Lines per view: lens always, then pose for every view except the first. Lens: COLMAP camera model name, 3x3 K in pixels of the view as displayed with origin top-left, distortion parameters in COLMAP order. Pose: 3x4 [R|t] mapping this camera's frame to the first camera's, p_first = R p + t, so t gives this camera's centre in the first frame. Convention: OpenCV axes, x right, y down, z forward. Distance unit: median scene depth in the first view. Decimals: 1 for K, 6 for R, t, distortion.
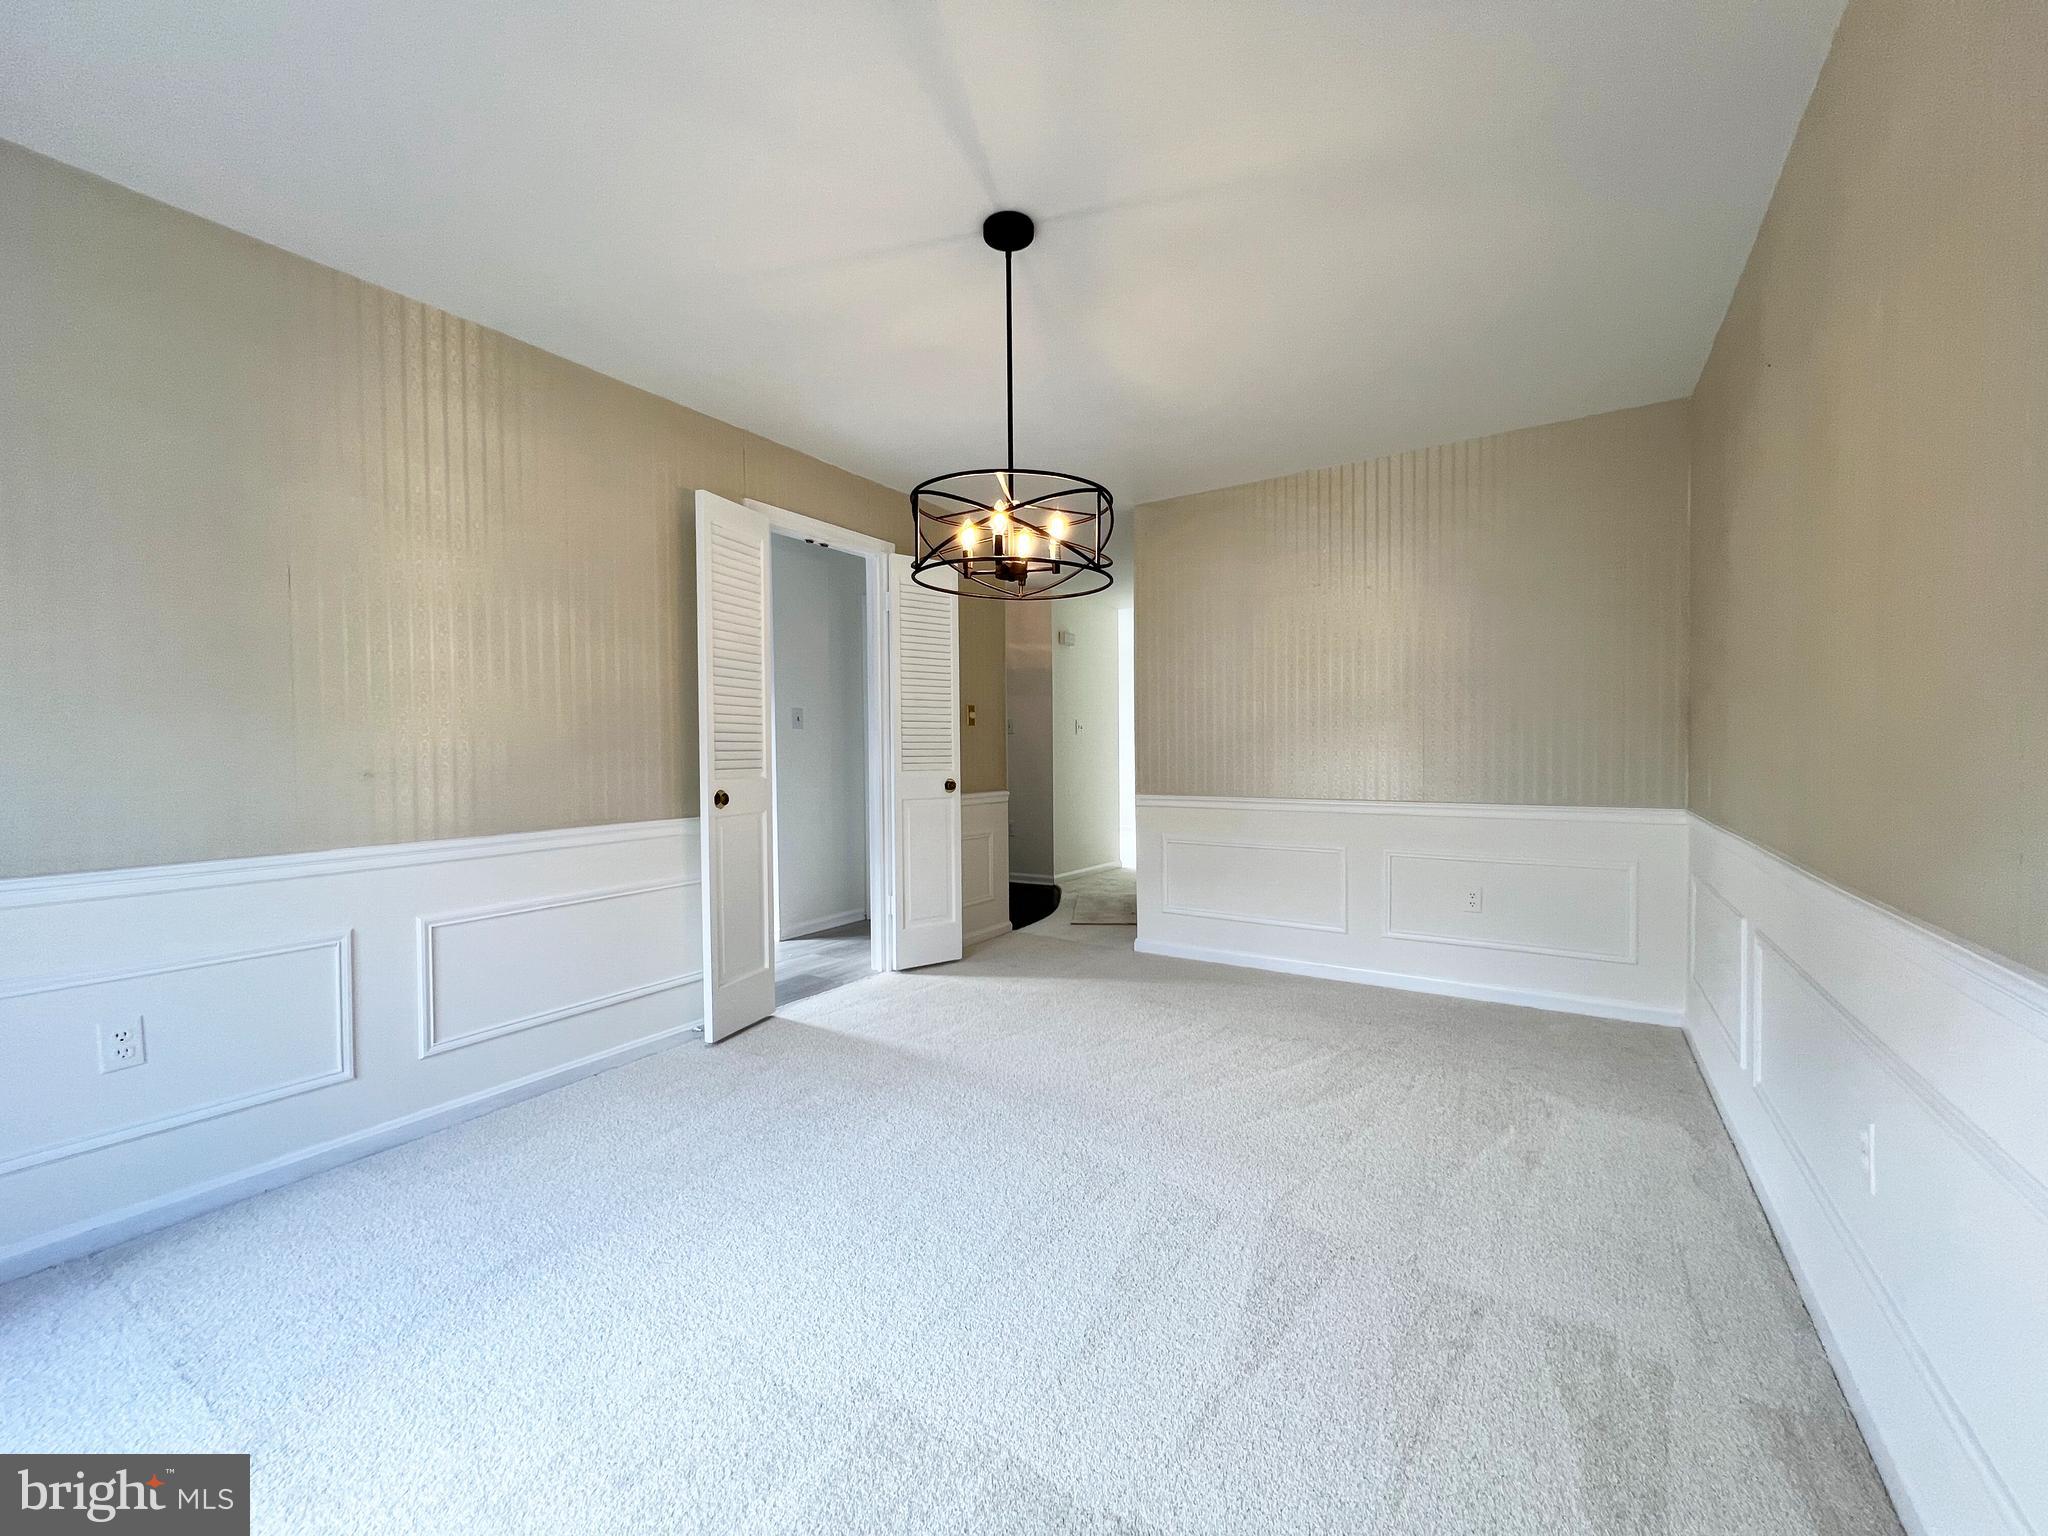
lens RADIAL K [[828.0, 0, 1024.0], [0, 828.0, 768.0], [0, 0, 1]] dist [-0.000714, -0.000063]
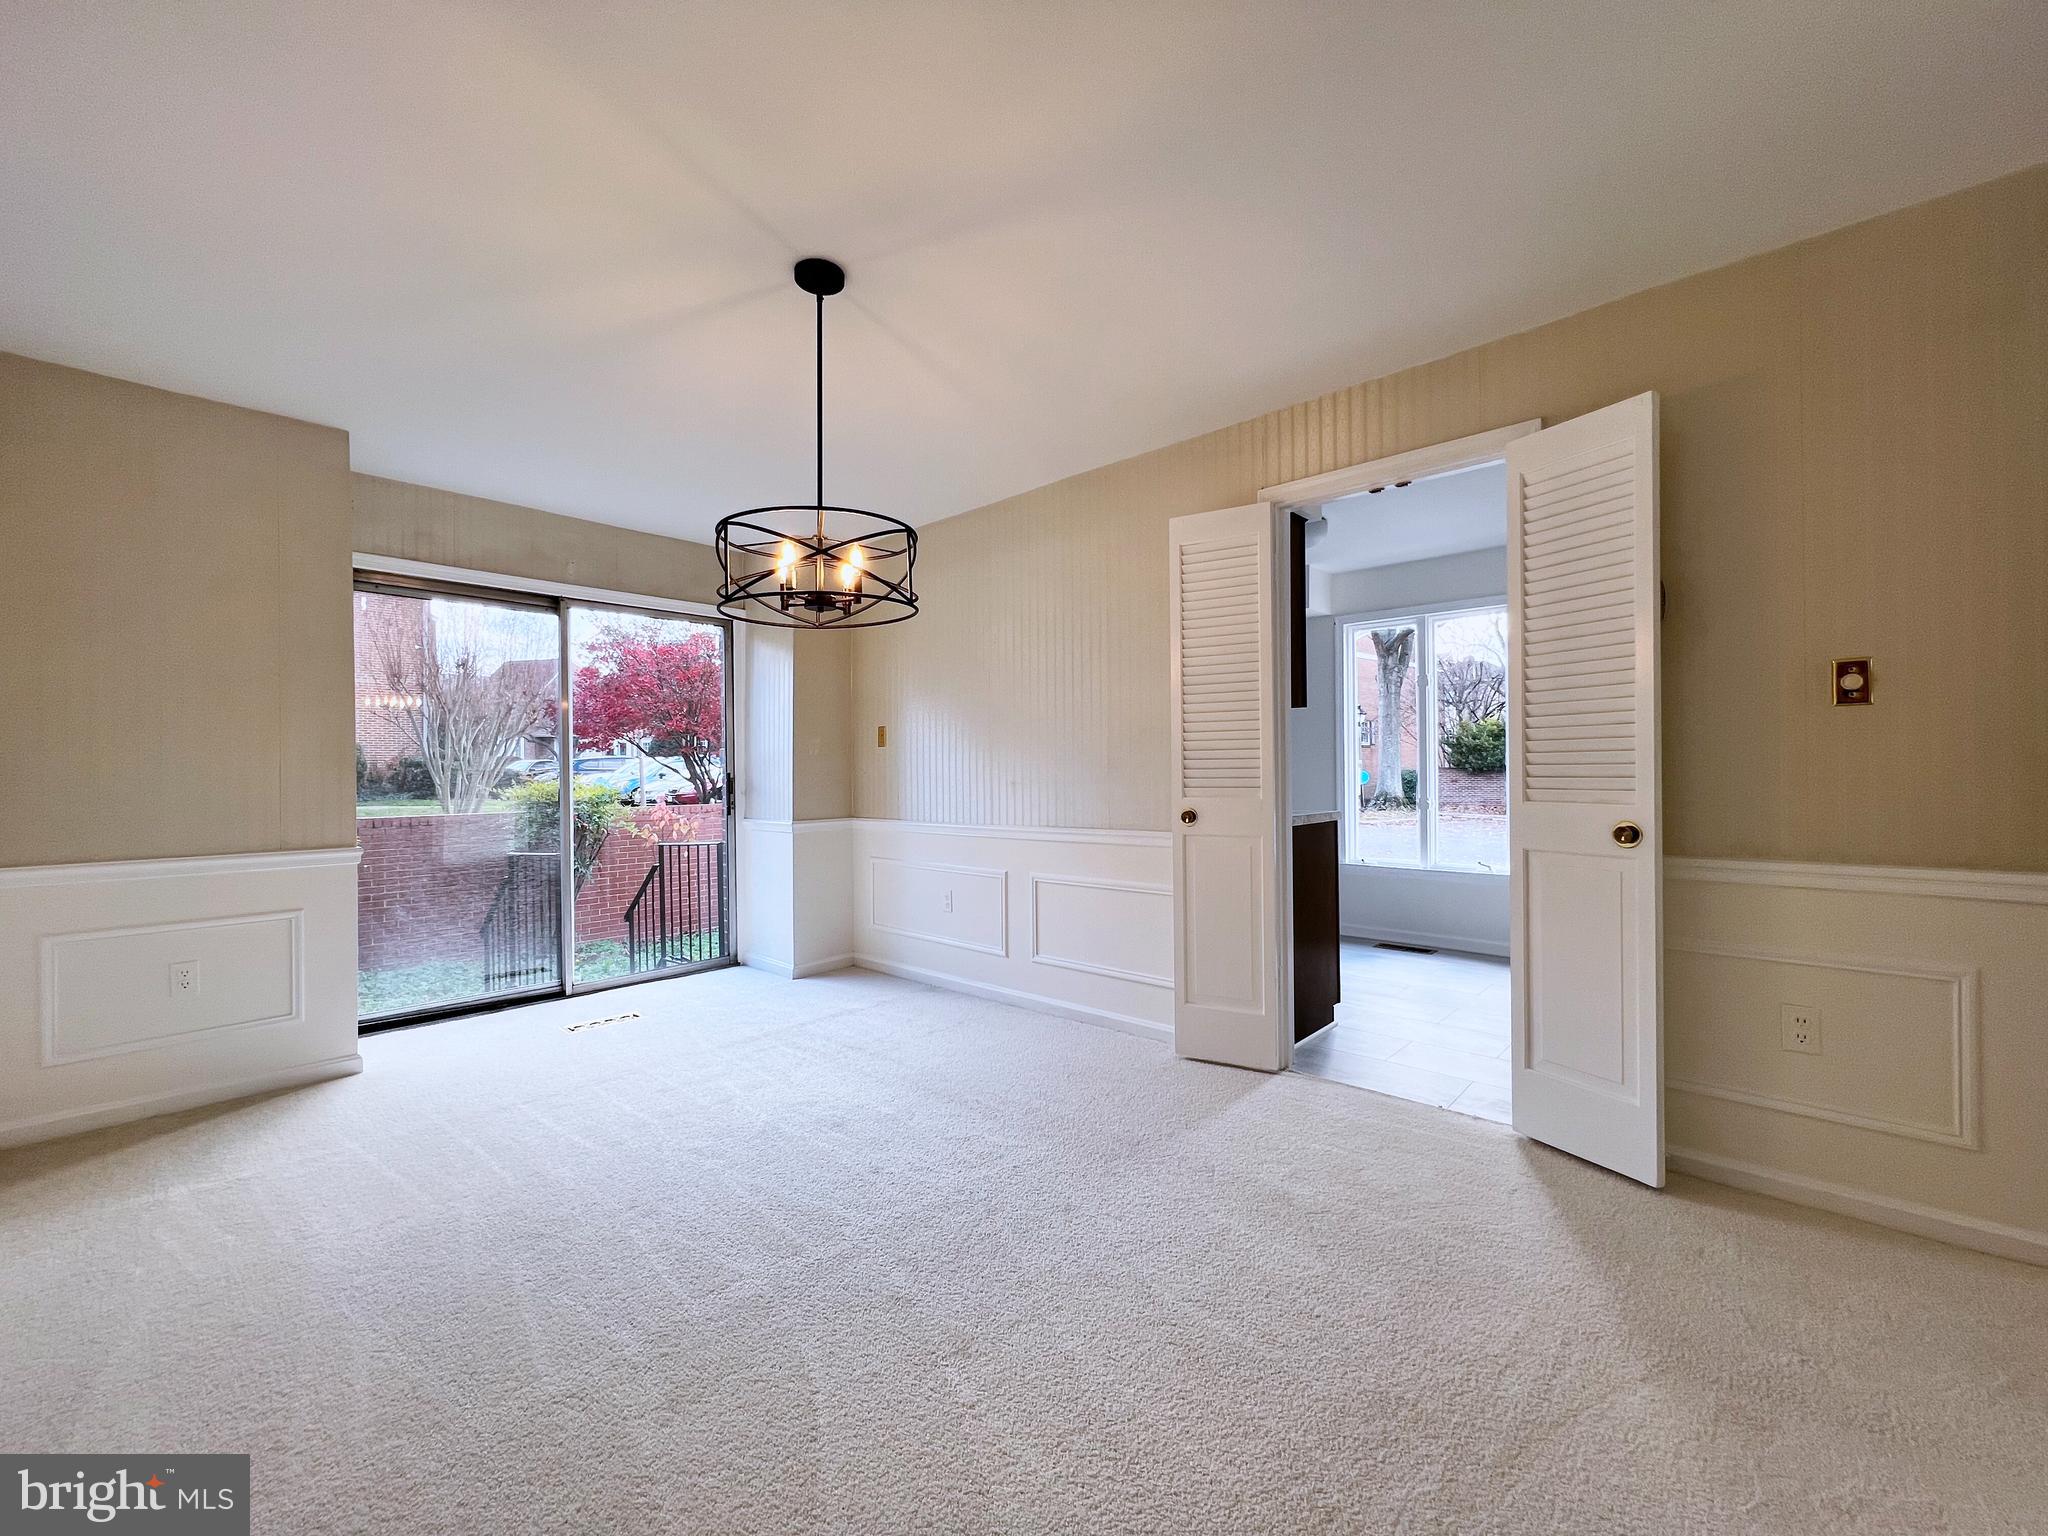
lens RADIAL K [[822.0, 0, 1024.0], [0, 822.0, 768.0], [0, 0, 1]] dist [0.001159, 0.000001]
pose [[-0.149724, 0.010997, -0.988667, 0.605901], [-0.008494, 0.999887, 0.012408, -0.029348], [0.988691, 0.010255, -0.149614, 0.898321]]
